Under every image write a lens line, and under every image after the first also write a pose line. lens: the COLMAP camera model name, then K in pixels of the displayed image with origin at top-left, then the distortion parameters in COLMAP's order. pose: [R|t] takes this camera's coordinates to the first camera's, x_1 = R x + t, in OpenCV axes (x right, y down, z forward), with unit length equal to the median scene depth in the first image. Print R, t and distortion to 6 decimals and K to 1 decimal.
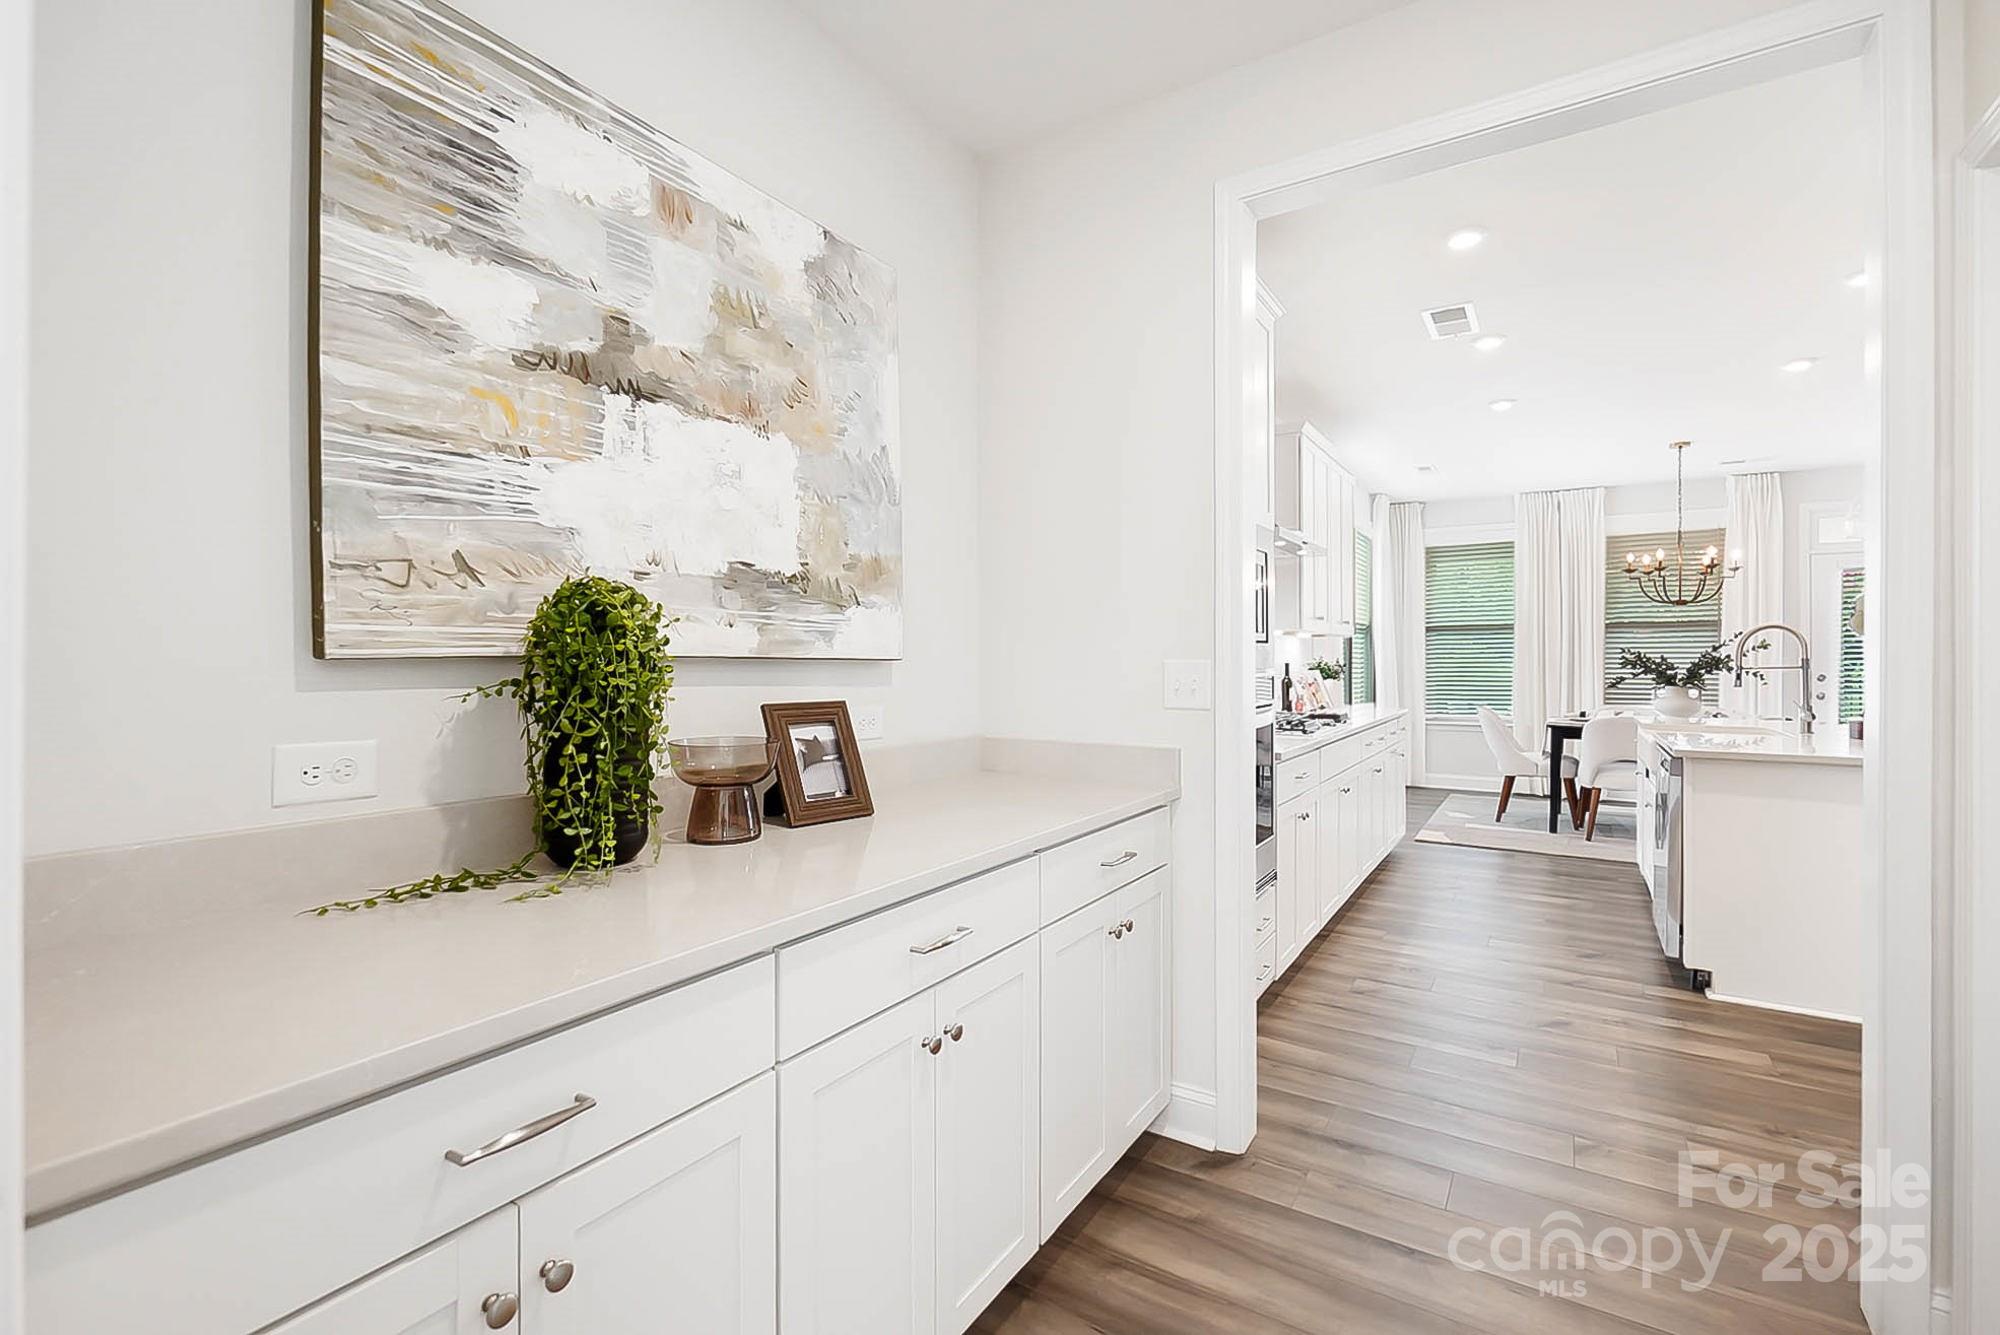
lens RADIAL K [[878.1, 0, 998.0], [0, 878.1, 661.6], [0, 0, 1]] dist [-0.004444, -0.000836]
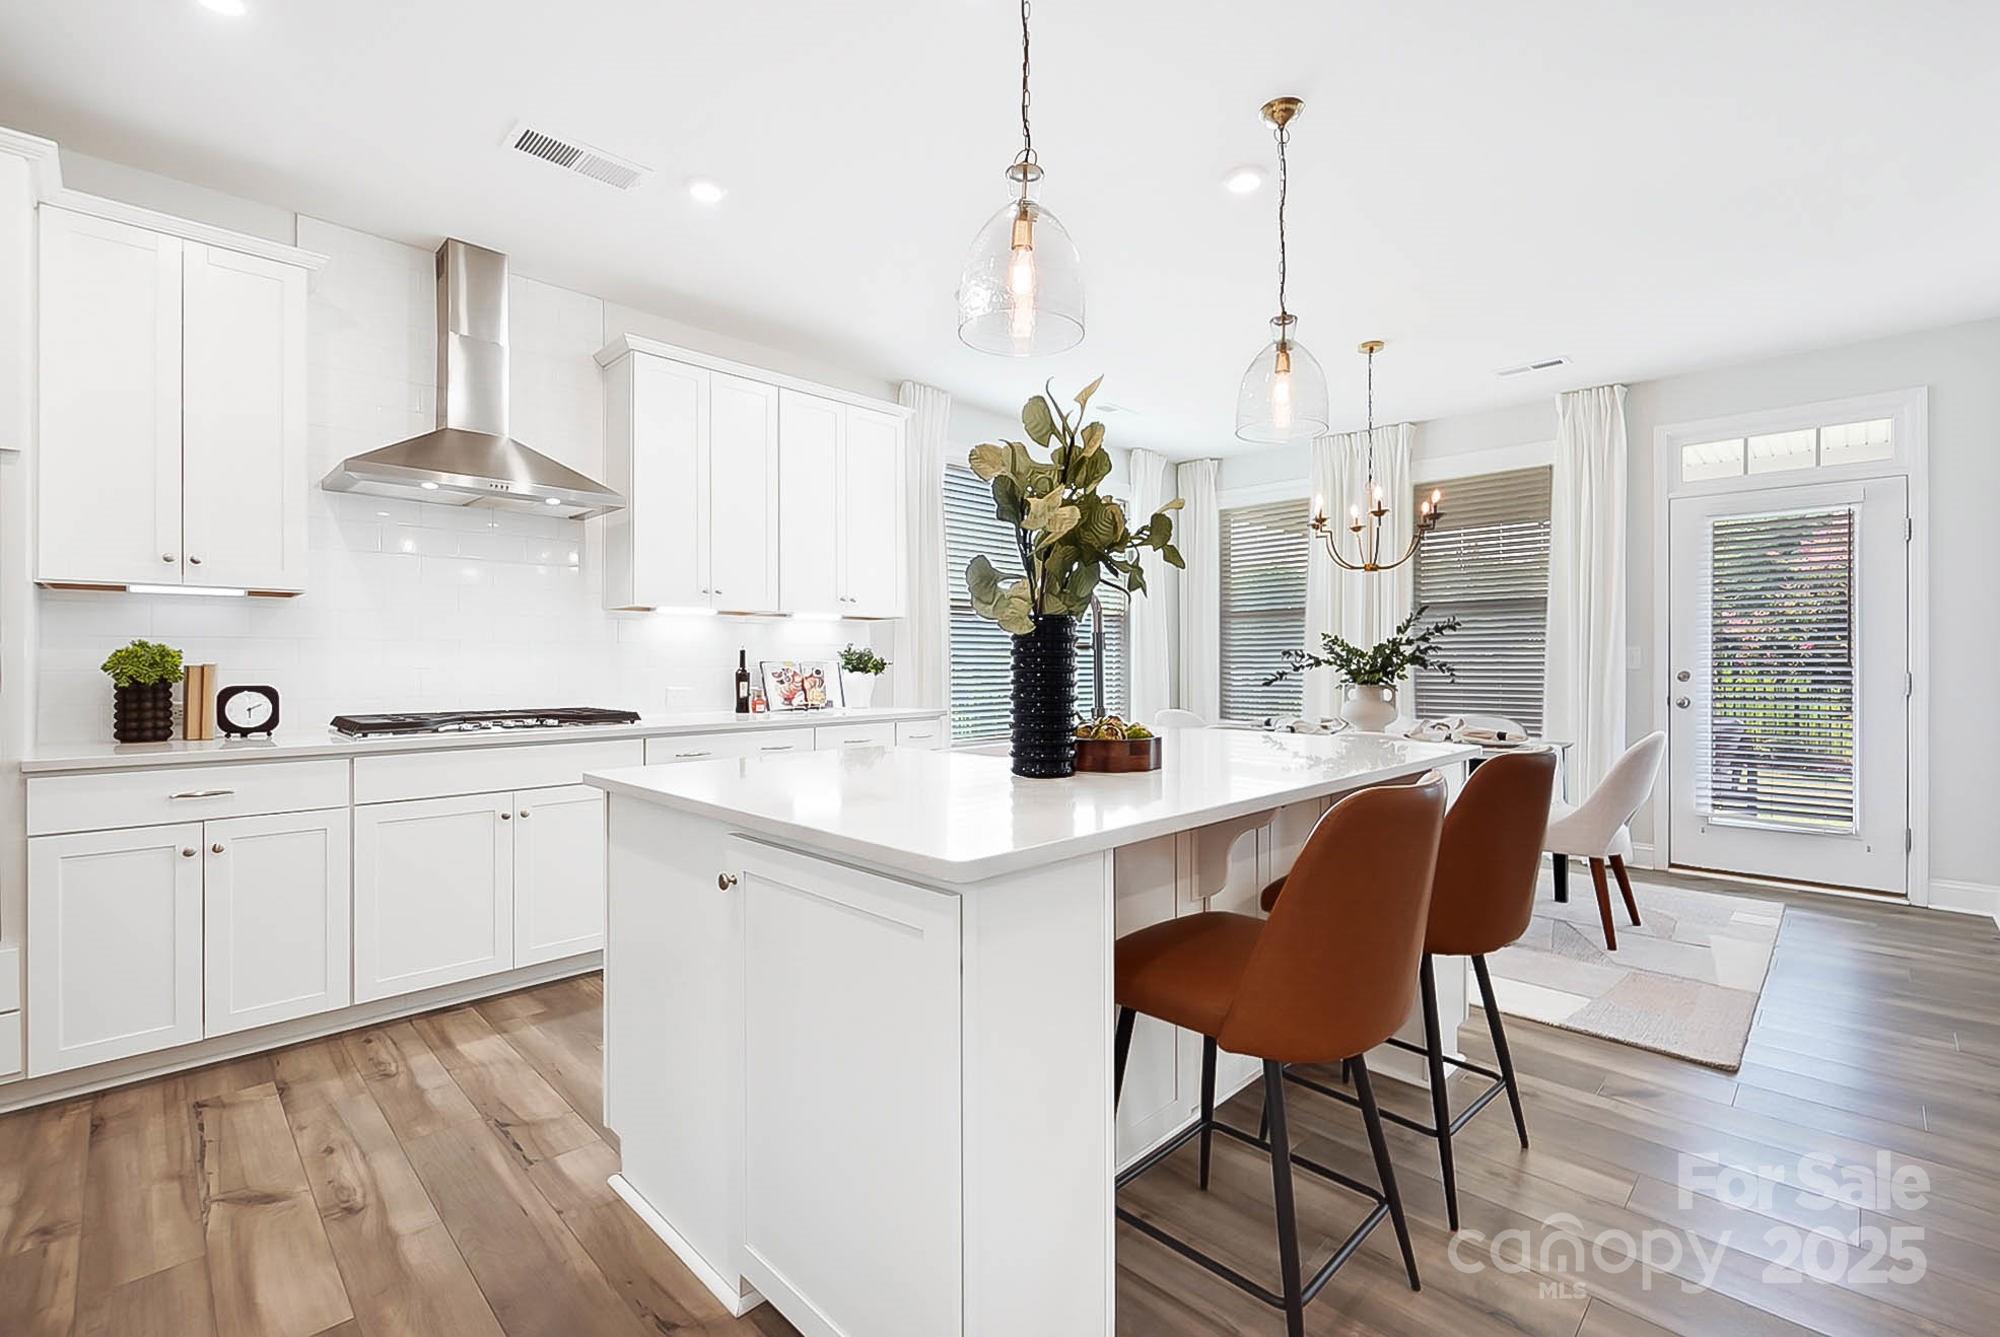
lens RADIAL K [[867.6, 0, 988.8], [0, 867.6, 671.7], [0, 0, 1]] dist [-0.003787, -0.001386]
pose [[0.978353, 0.002708, -0.206924, 0.619343], [-0.001386, 0.999978, 0.006532, 0.012994], [0.206937, -0.006104, 0.978335, 0.241344]]
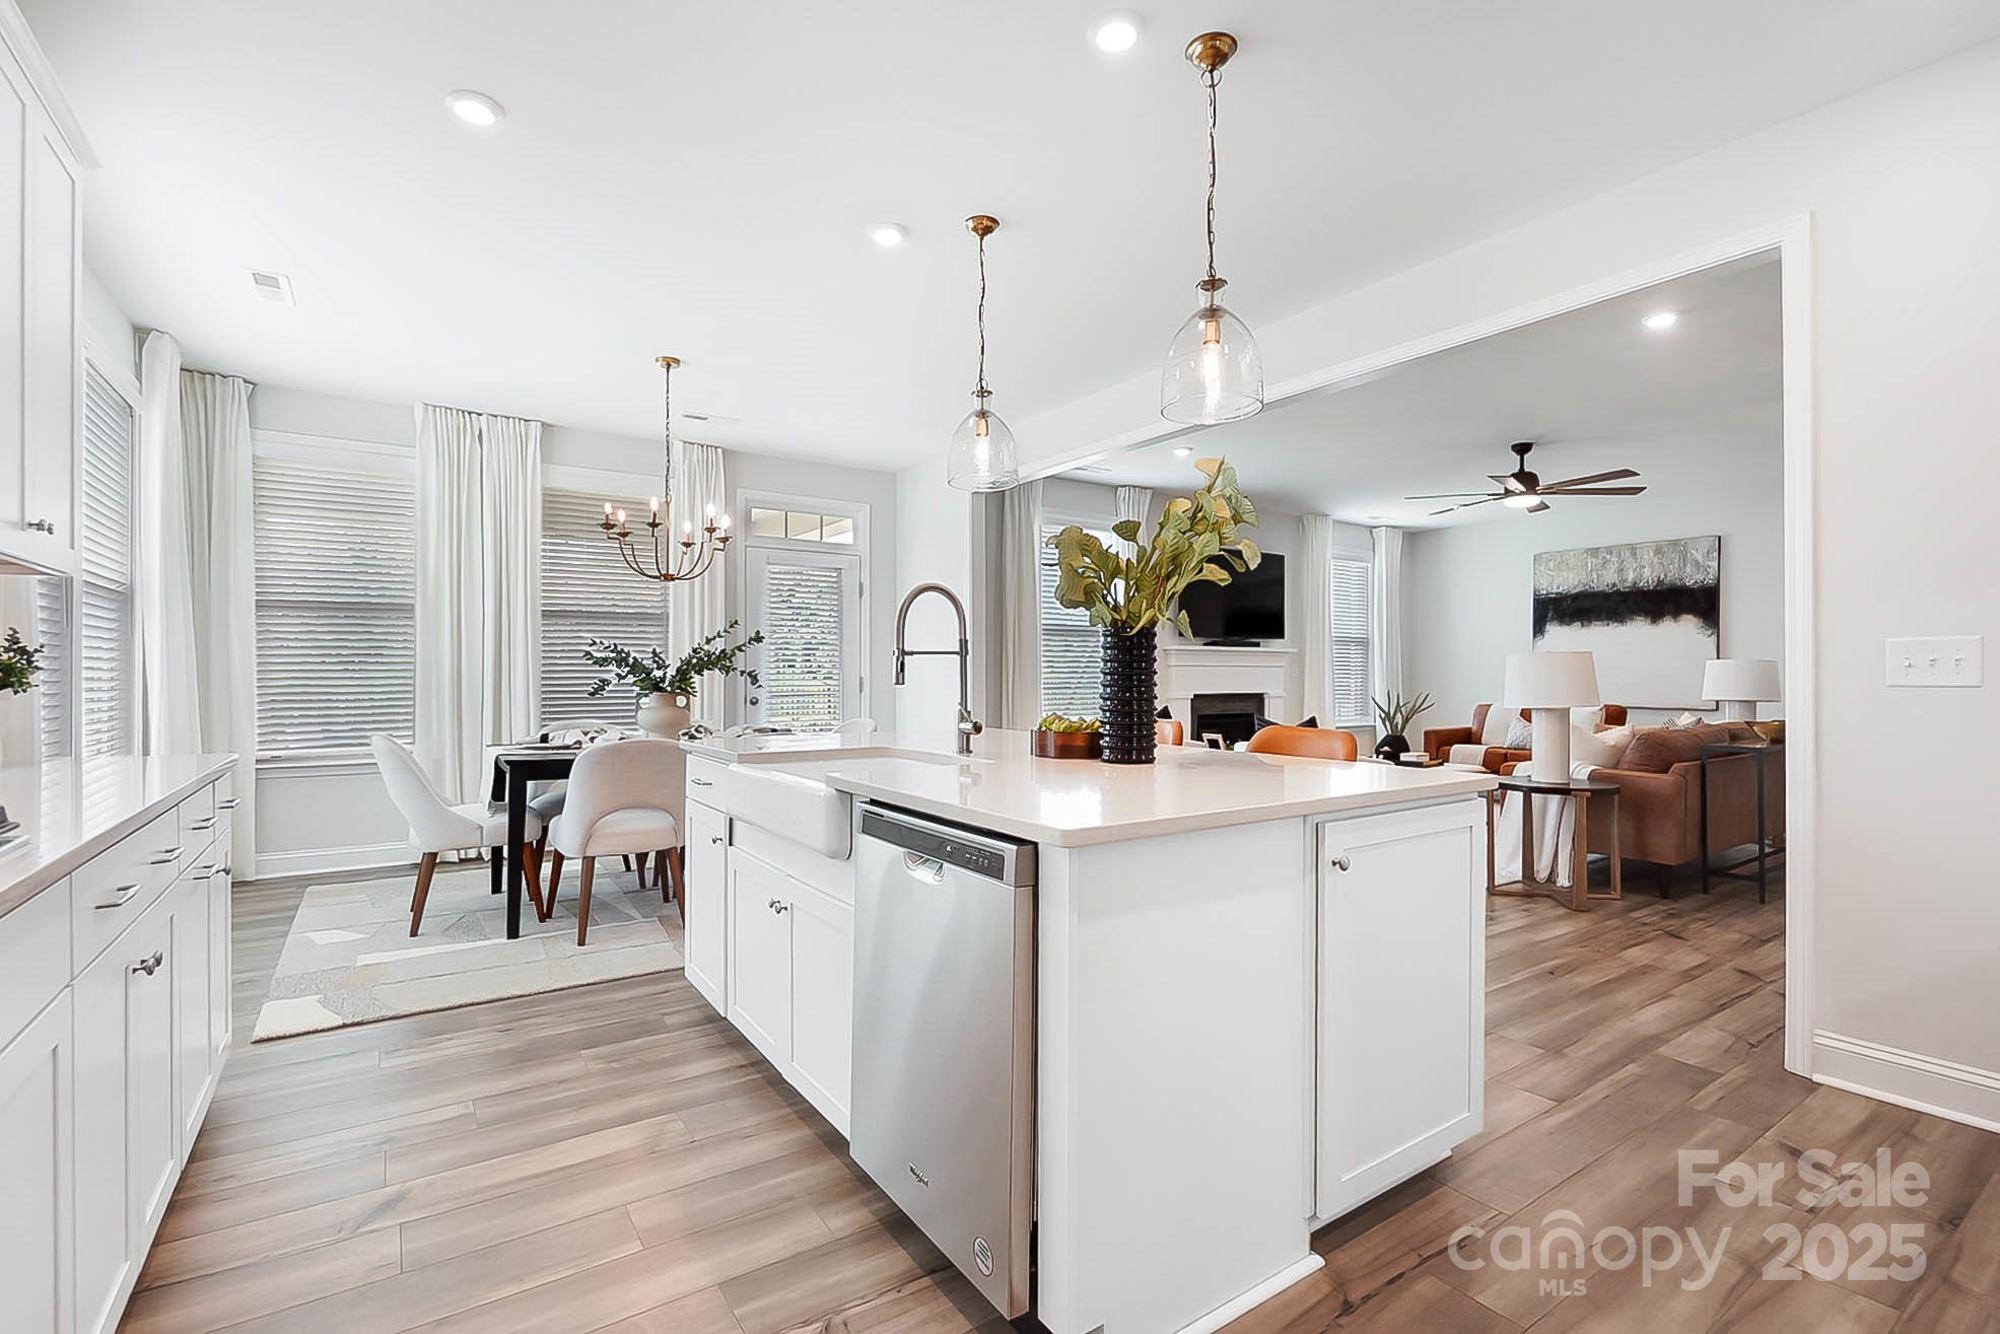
lens RADIAL K [[878.1, 0, 961.0], [0, 878.1, 674.1], [0, 0, 1]] dist [-0.004444, -0.000836]
pose [[0.404516, -0.000079, 0.914531, 0.207257], [0.003472, 0.999993, -0.001449, 0.015155], [-0.914524, 0.003761, 0.404513, 0.478489]]
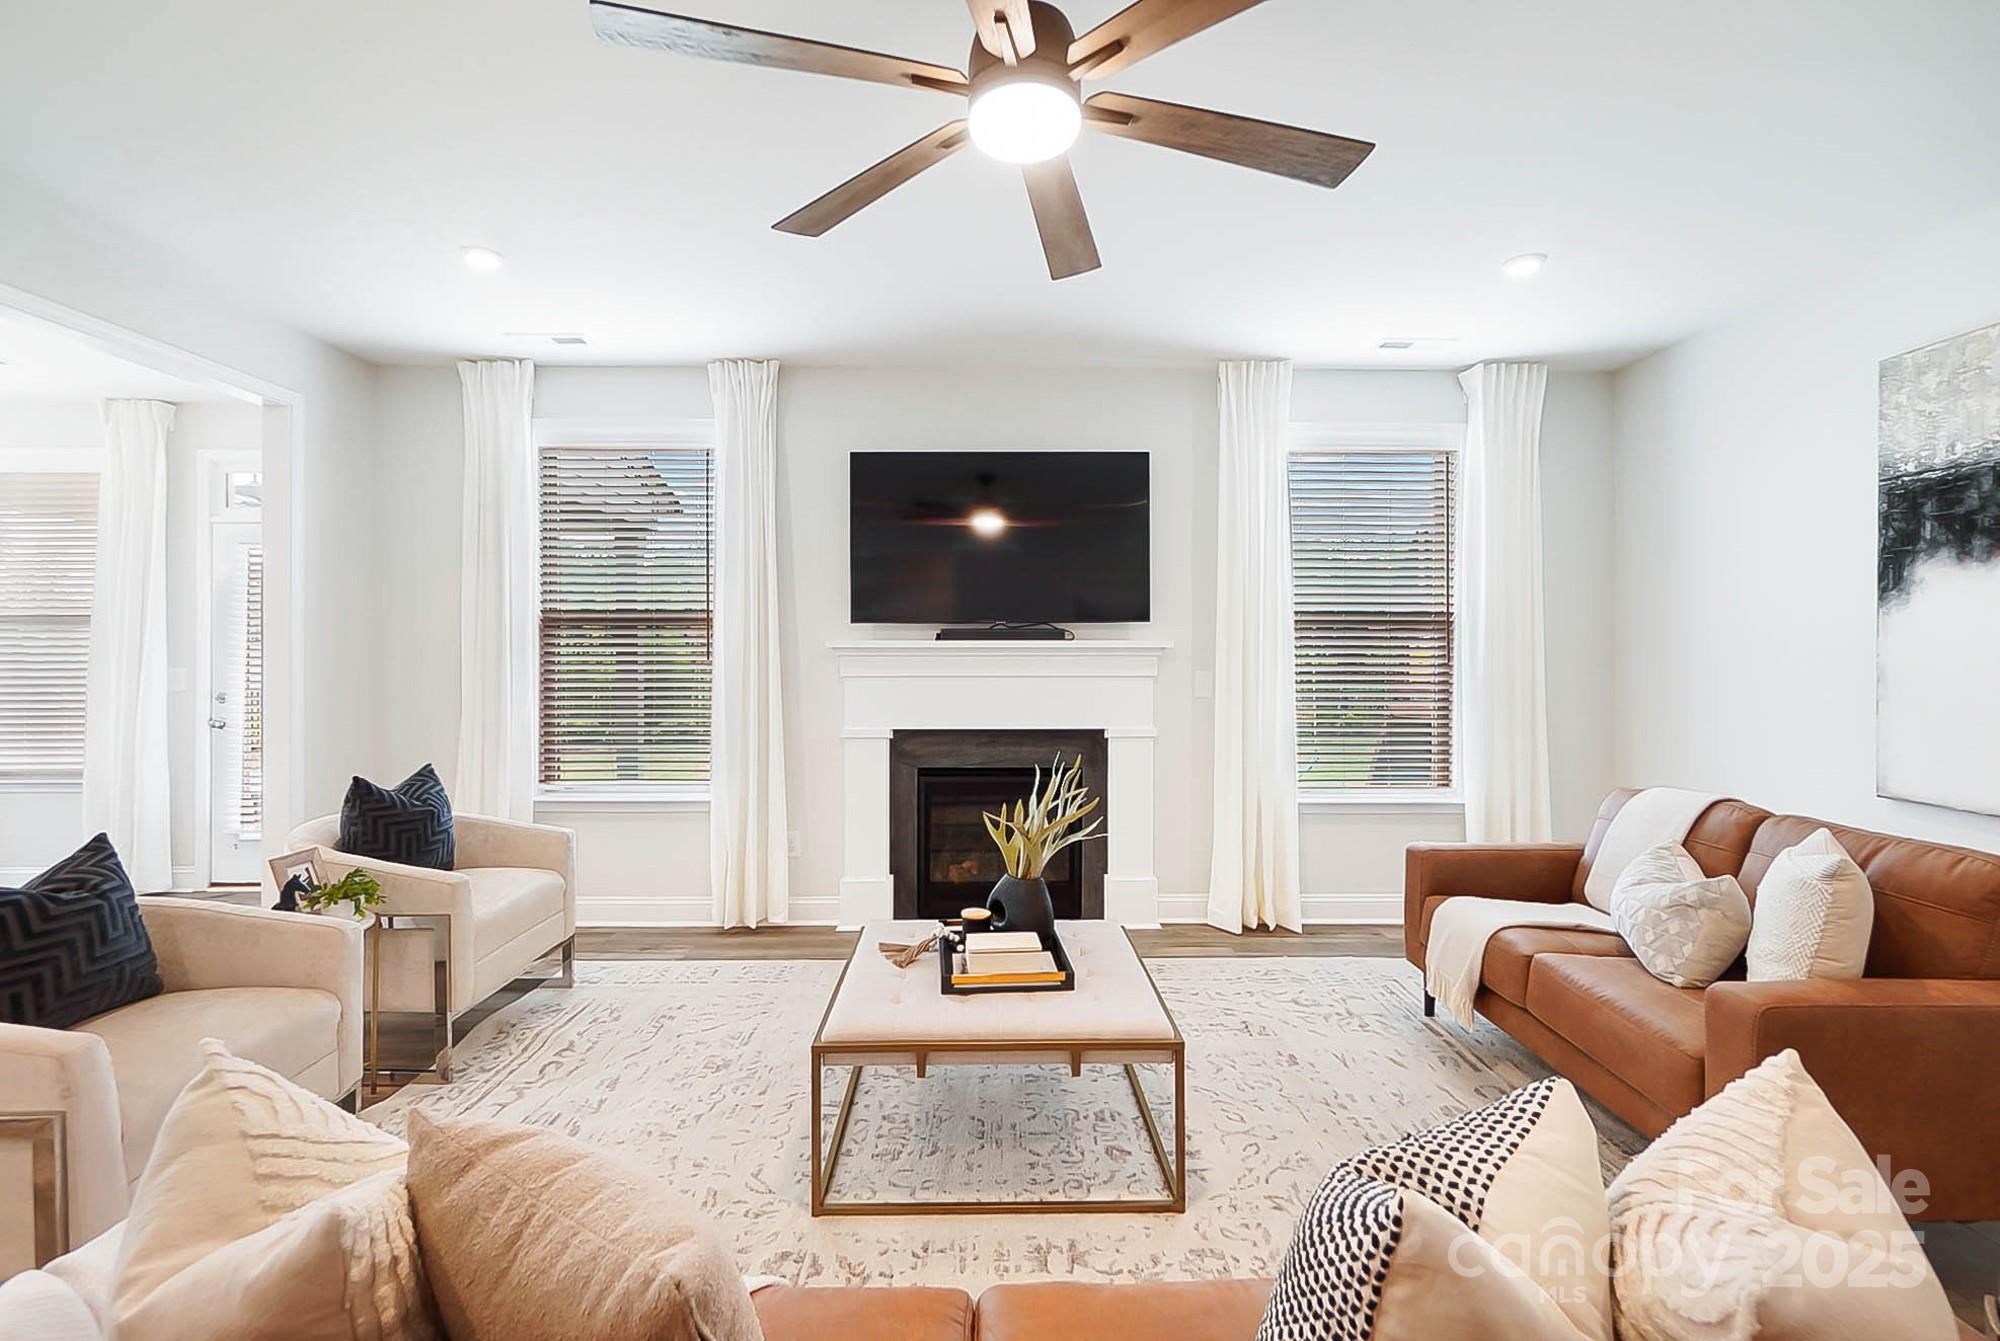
lens RADIAL K [[867.6, 0, 993.0], [0, 867.6, 652.6], [0, 0, 1]] dist [-0.003787, -0.001386]
pose [[0.827640, 0.000782, 0.561259, 1.203598], [0.003451, 0.999973, -0.006483, -0.012354], [-0.561249, 0.007303, 0.827615, 0.077348]]
